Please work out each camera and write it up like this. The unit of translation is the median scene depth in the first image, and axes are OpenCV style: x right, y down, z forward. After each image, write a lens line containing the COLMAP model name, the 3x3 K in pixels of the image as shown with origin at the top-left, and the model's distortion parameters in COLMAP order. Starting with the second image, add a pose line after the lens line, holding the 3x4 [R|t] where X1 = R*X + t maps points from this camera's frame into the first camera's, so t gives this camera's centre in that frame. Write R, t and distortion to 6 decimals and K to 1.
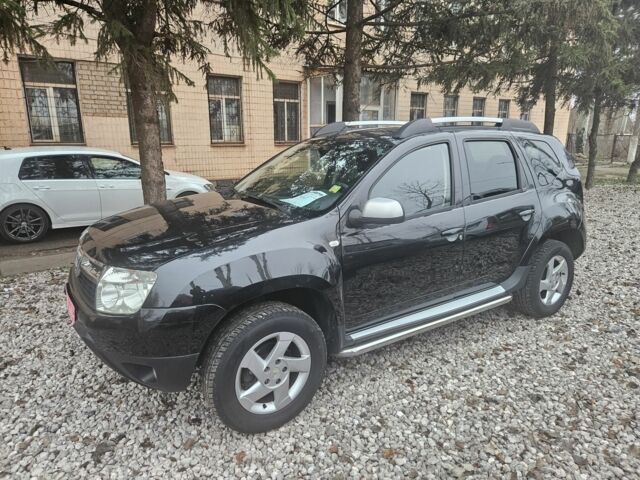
lens RADIAL K [[433.2, 0, 320.0], [0, 433.2, 240.0], [0, 0, 1]] dist [0.063175, -0.046338]
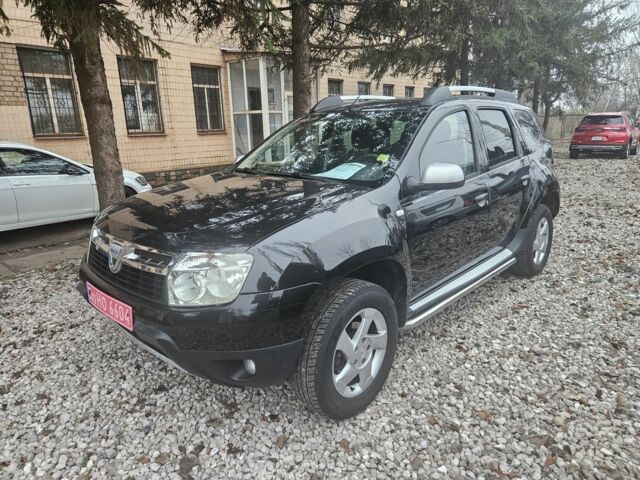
lens RADIAL K [[433.2, 0, 320.0], [0, 433.2, 240.0], [0, 0, 1]] dist [0.063175, -0.046338]
pose [[0.974266, -0.081804, 0.210034, -0.283267], [0.077792, 0.996596, 0.027305, 0.023153], [-0.211553, -0.010263, 0.977313, 0.077943]]
